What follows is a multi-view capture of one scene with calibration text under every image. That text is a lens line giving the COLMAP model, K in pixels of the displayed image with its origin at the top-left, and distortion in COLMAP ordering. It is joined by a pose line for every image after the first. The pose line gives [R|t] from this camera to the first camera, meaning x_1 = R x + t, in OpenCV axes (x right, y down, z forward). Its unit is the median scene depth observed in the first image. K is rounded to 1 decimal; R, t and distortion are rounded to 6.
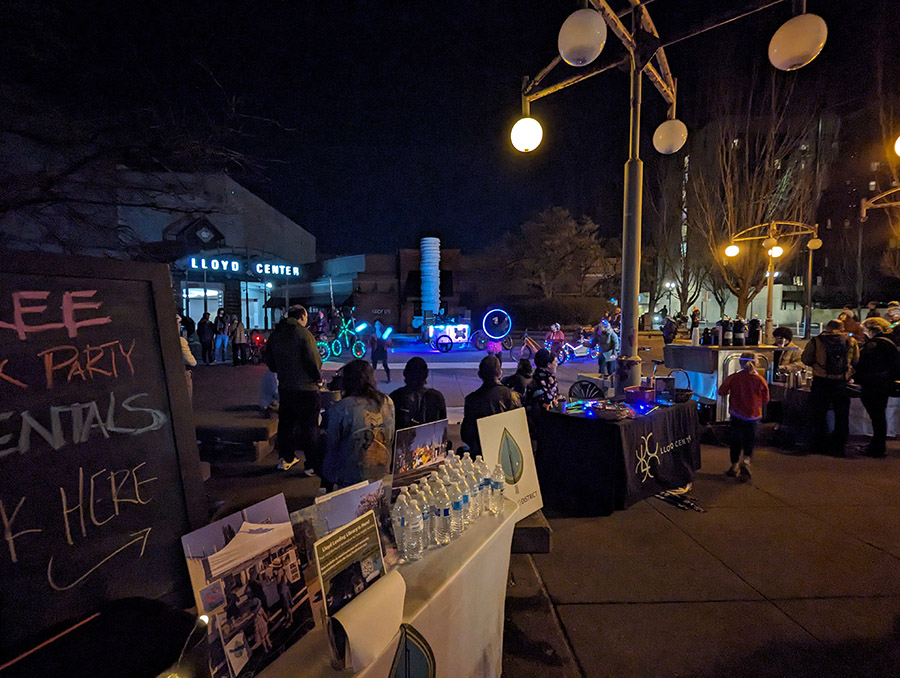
lens RADIAL K [[460.6, 0, 450.0], [0, 460.6, 339.0], [0, 0, 1]] dist [0.132874, 0.000011]
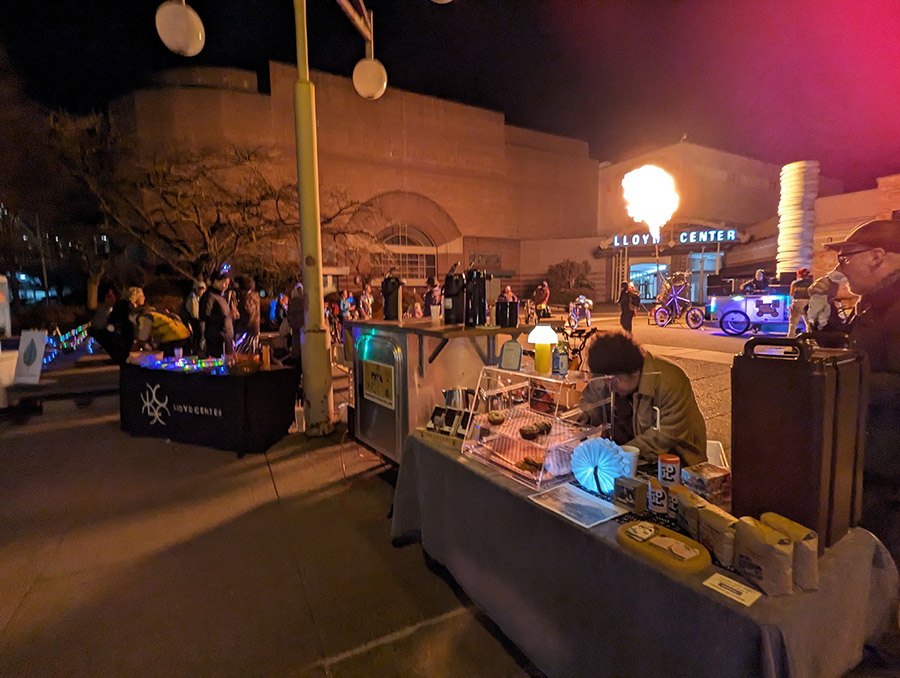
lens RADIAL K [[460.6, 0, 450.0], [0, 460.6, 339.0], [0, 0, 1]] dist [0.132874, 0.000011]
pose [[0.464501, 0.091742, -0.880808, 0.249510], [-0.051381, 0.995736, 0.076616, 0.000561], [0.884081, 0.009669, 0.467234, 0.169093]]
